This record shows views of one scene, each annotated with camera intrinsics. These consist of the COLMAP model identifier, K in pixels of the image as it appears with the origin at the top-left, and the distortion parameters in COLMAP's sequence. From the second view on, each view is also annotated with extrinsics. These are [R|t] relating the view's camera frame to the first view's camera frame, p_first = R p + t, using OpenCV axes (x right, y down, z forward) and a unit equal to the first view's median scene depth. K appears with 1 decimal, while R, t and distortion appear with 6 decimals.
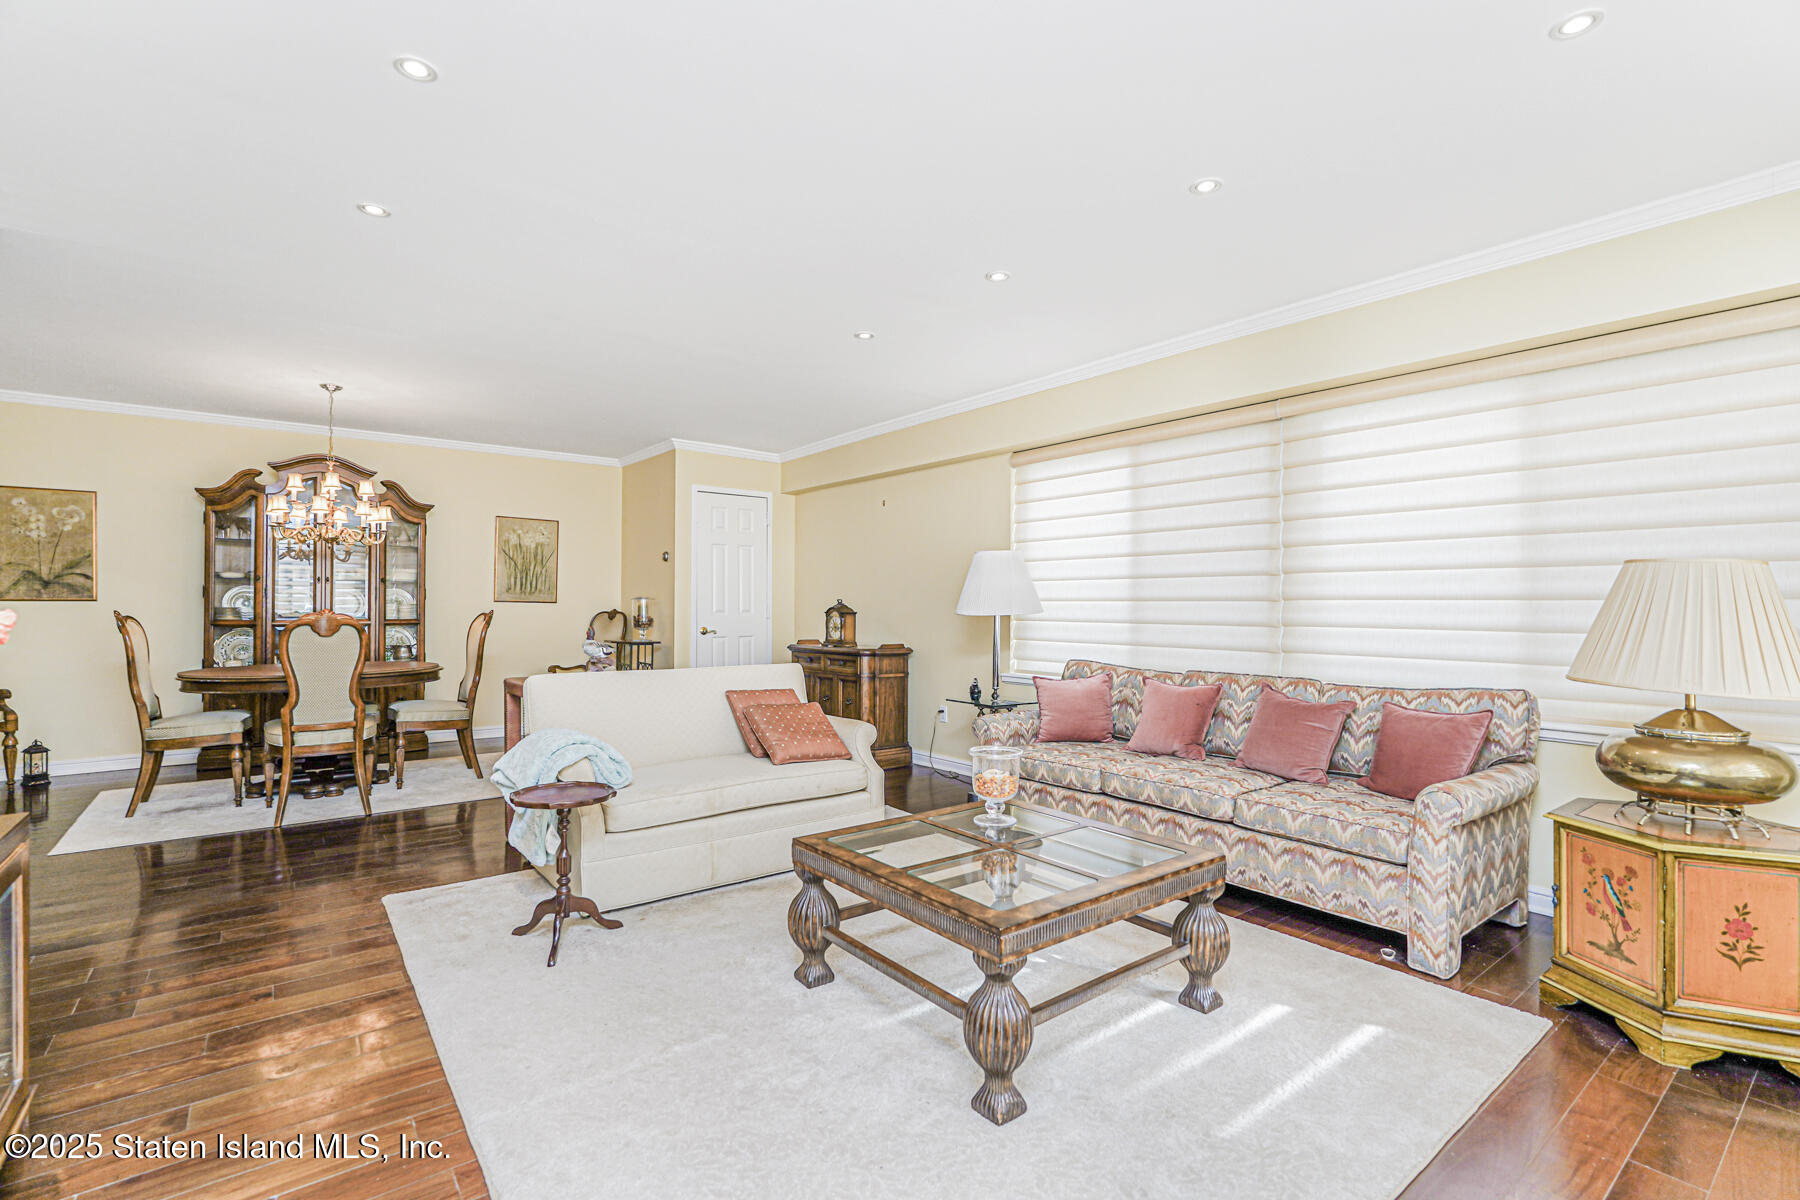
lens RADIAL K [[830.5, 0, 918.7], [0, 830.5, 602.4], [0, 0, 1]] dist [-0.011597, 0.005598]
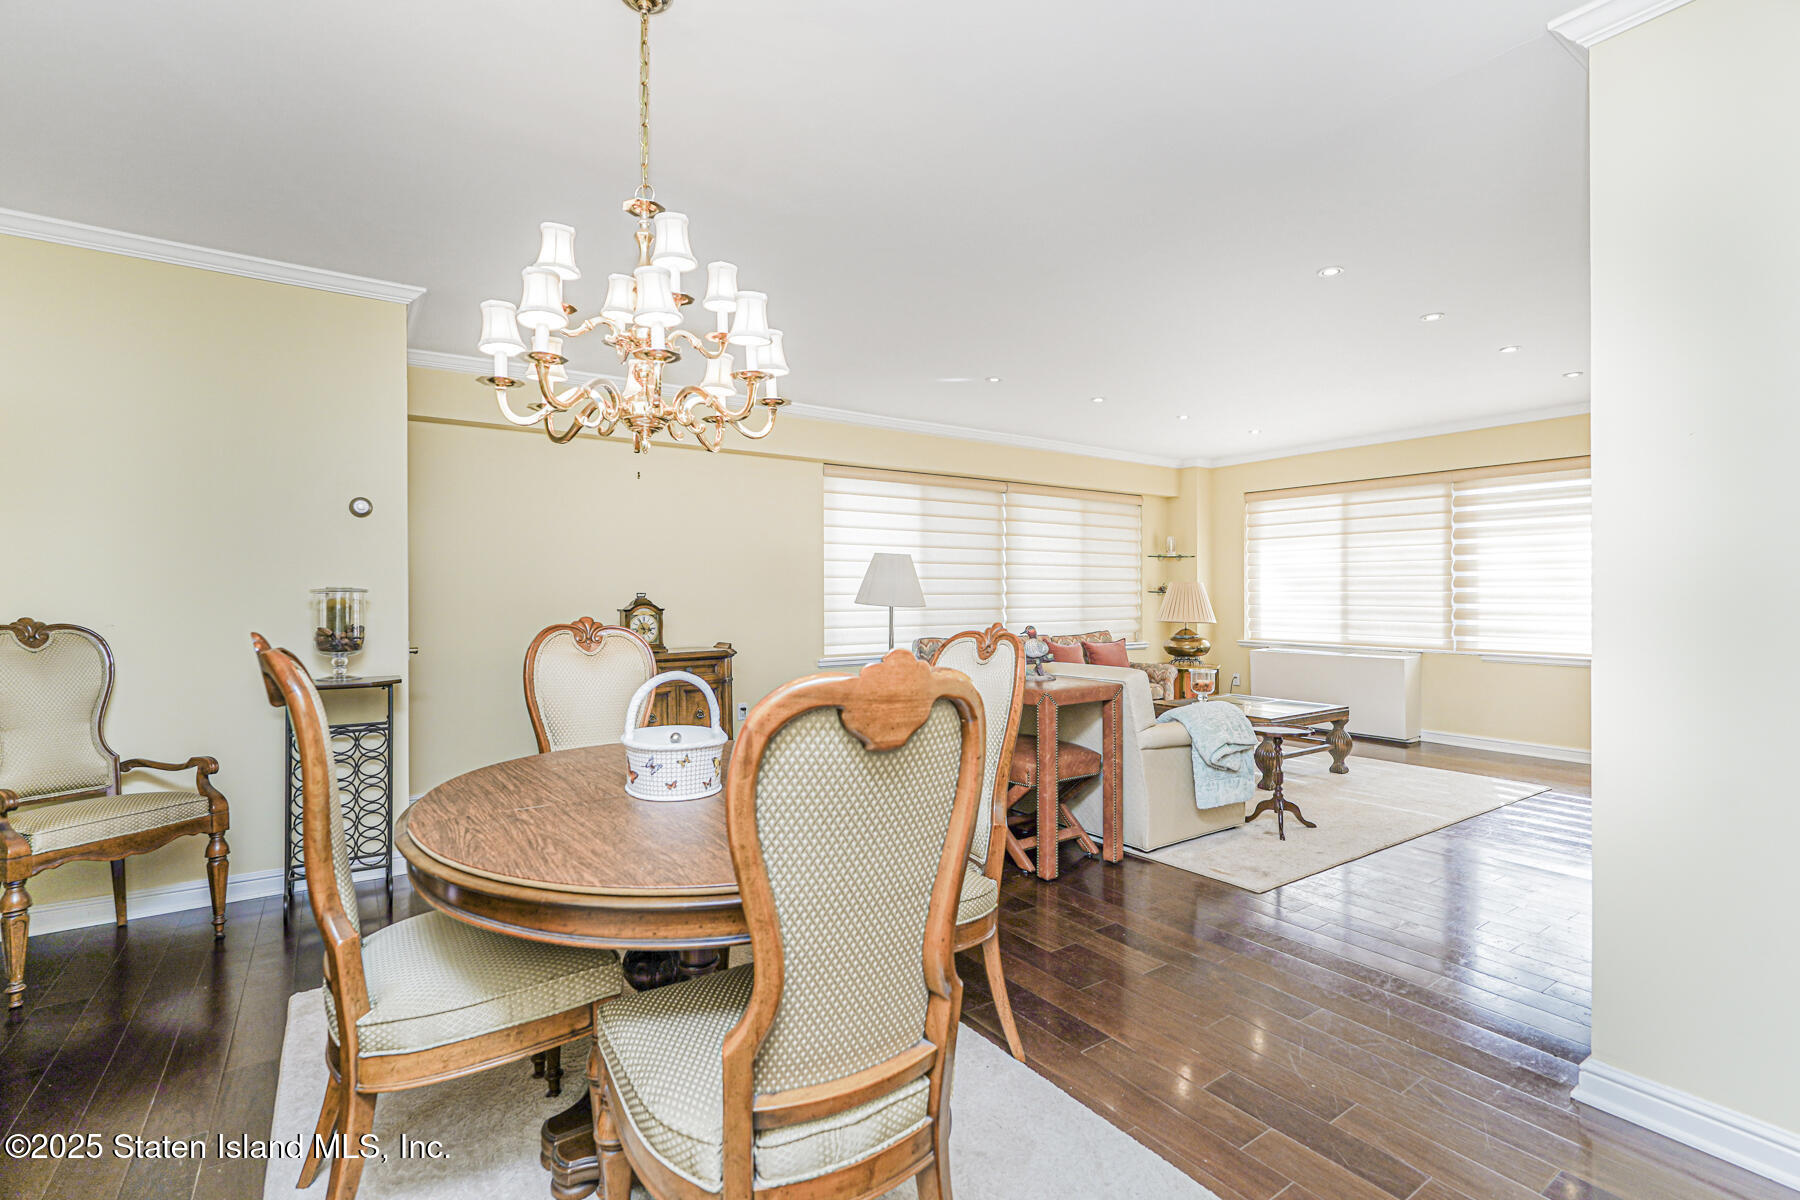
lens RADIAL K [[830.5, 0, 916.7], [0, 830.5, 599.9], [0, 0, 1]] dist [-0.011597, 0.005598]
pose [[0.048245, -0.001072, 0.998835, -0.986061], [0.008933, 0.999960, 0.000642, 0.004195], [-0.998796, 0.008891, 0.048252, 0.816517]]
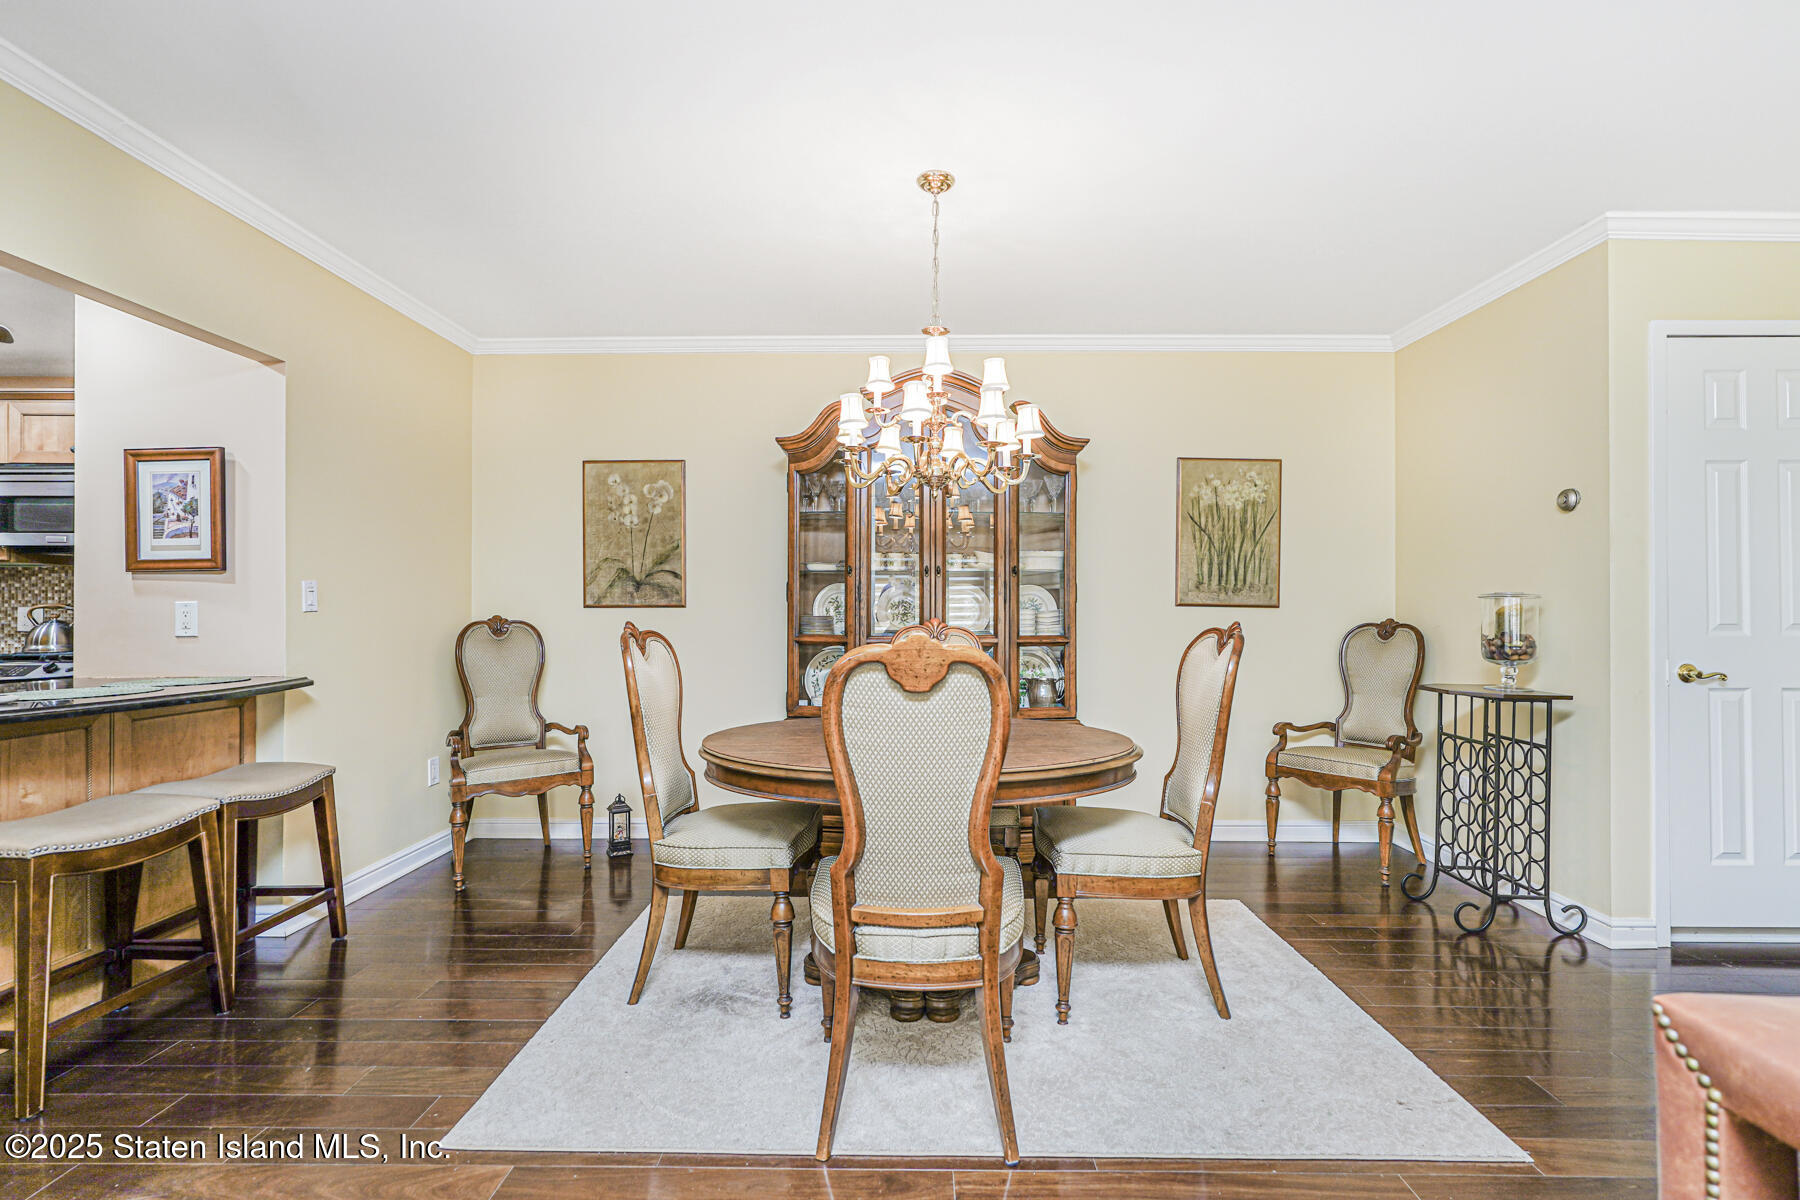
lens RADIAL K [[830.5, 0, 902.9], [0, 830.5, 602.9], [0, 0, 1]] dist [-0.011597, 0.005598]
pose [[0.776778, -0.008767, -0.629714, -0.384851], [0.003991, 0.999952, -0.008999, 0.001888], [0.629762, 0.004477, 0.776775, 0.559002]]
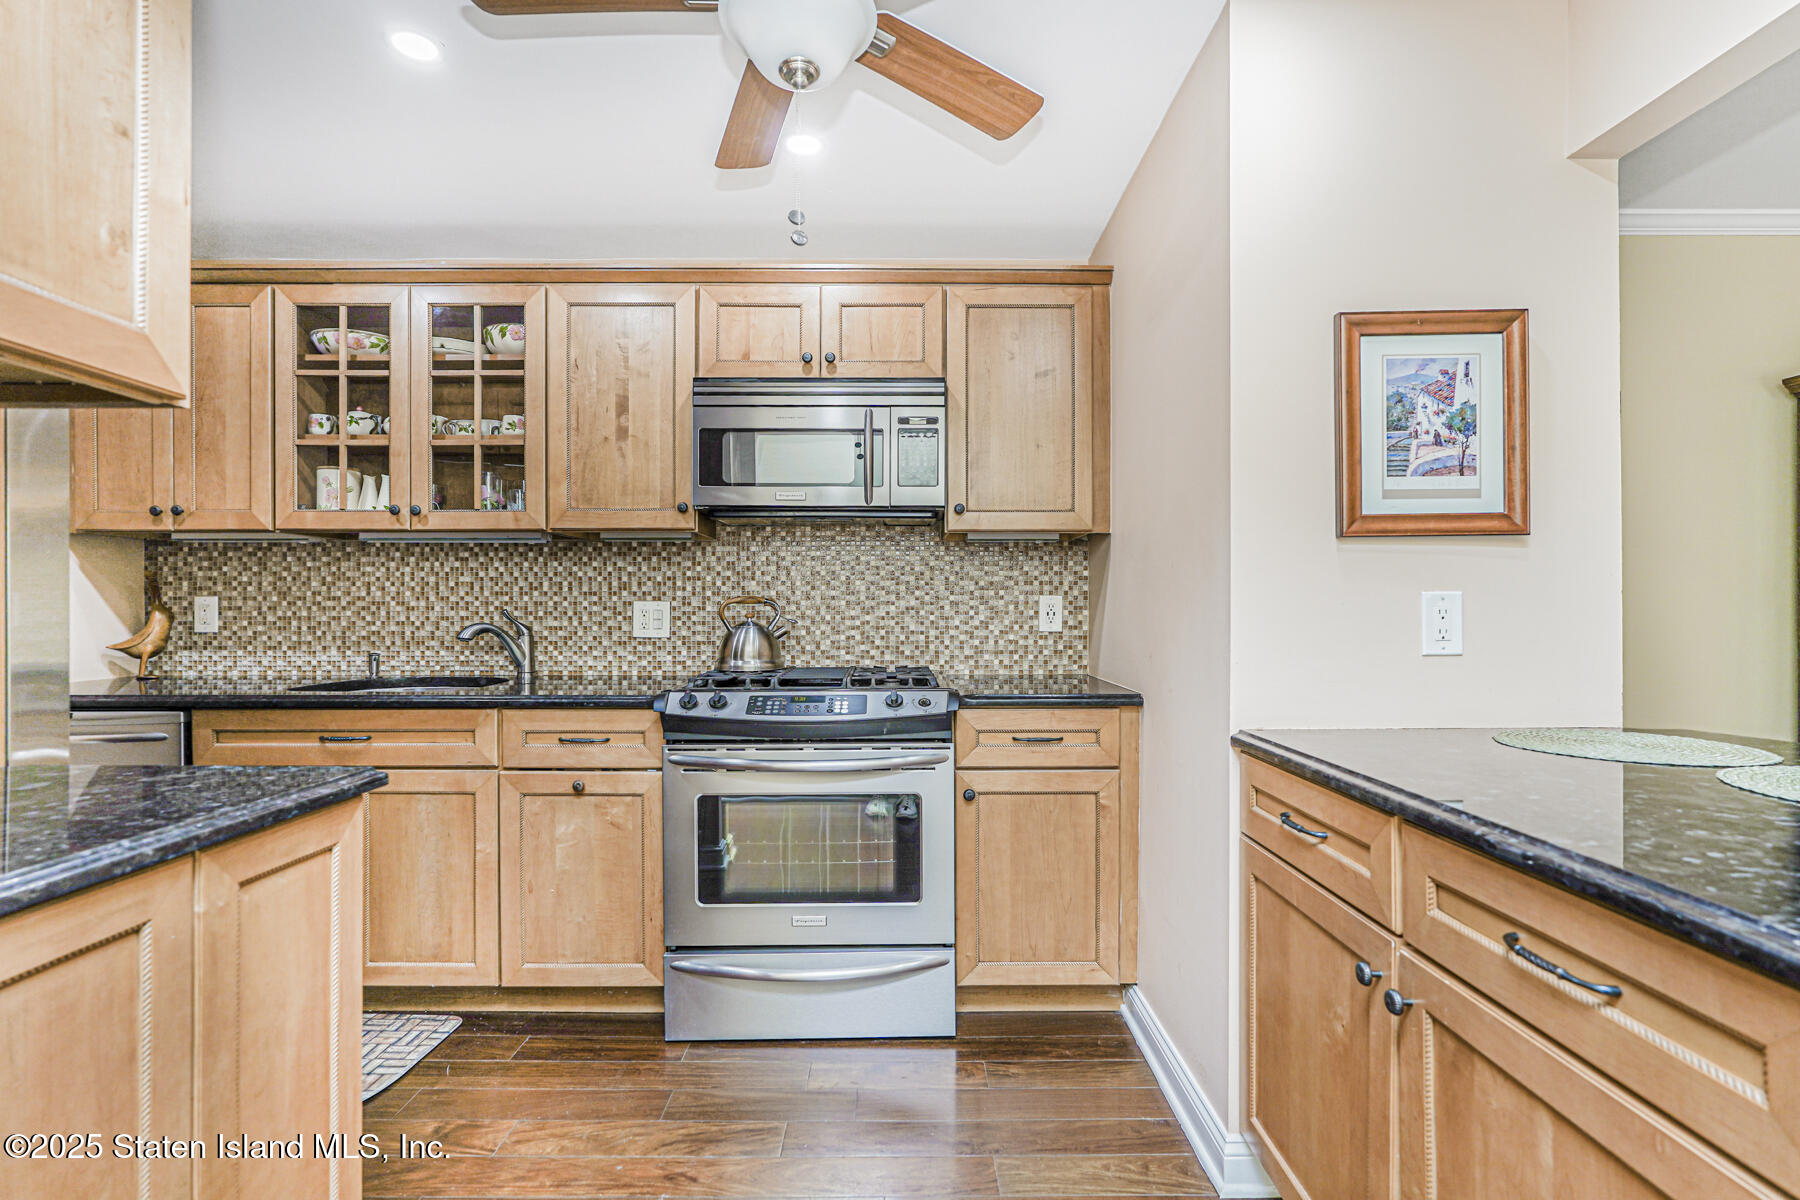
lens RADIAL K [[830.5, 0, 880.2], [0, 830.5, 610.0], [0, 0, 1]] dist [-0.011597, 0.005598]
pose [[0.779312, 0.000478, -0.626636, -1.054975], [0.002063, 0.999992, 0.003329, -0.000363], [0.626632, -0.003888, 0.779305, 0.324551]]
